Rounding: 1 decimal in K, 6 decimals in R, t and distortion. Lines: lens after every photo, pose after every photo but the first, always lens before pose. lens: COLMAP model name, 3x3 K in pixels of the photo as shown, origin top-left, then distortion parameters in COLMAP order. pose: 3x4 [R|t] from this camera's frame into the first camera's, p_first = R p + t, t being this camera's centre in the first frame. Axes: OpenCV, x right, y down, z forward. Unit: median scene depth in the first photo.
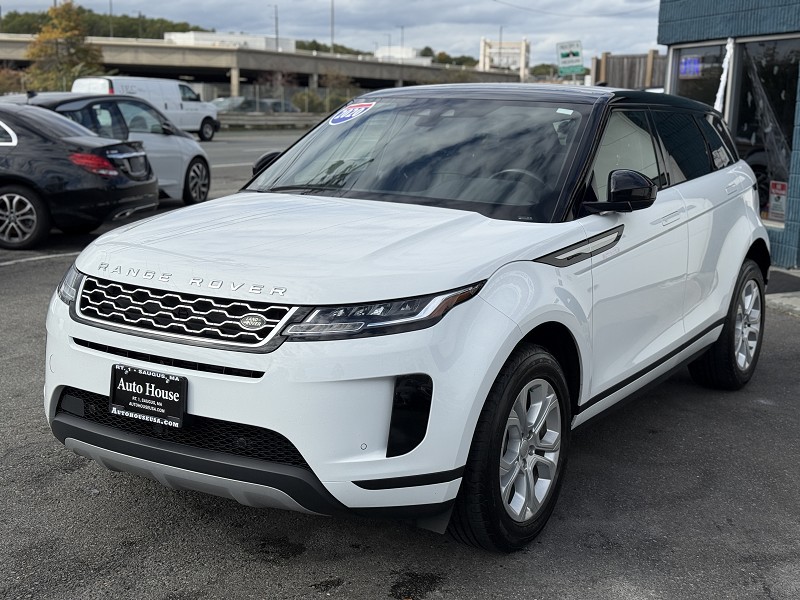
lens RADIAL K [[1098.9, 0, 400.3], [0, 1098.9, 305.2], [0, 0, 1]] dist [0.216989, 0.000000]
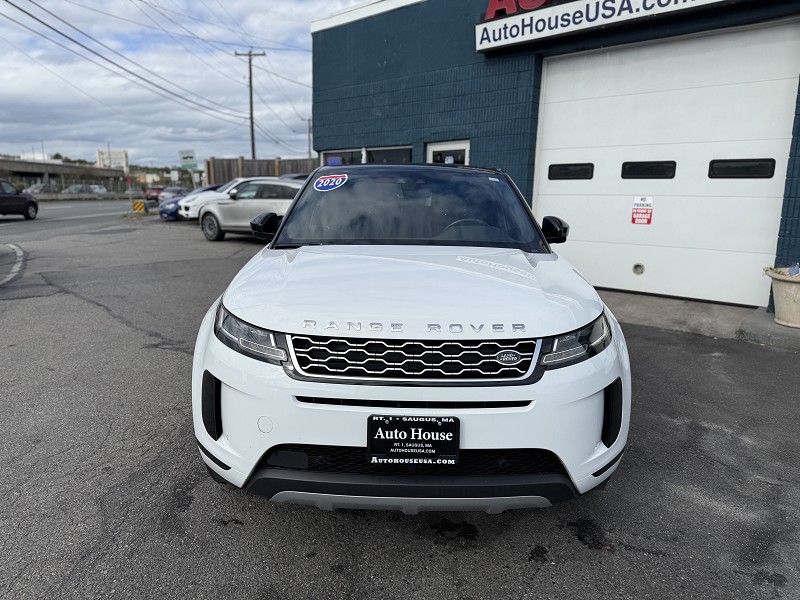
lens RADIAL K [[592.2, 0, 398.9], [0, 592.2, 291.9], [0, 0, 1]] dist [-0.012555, -0.007363]
pose [[0.852918, -0.098757, 0.512619, -0.512819], [0.100304, 0.994649, 0.024730, -0.075184], [-0.512319, 0.030325, 0.858260, 0.510702]]
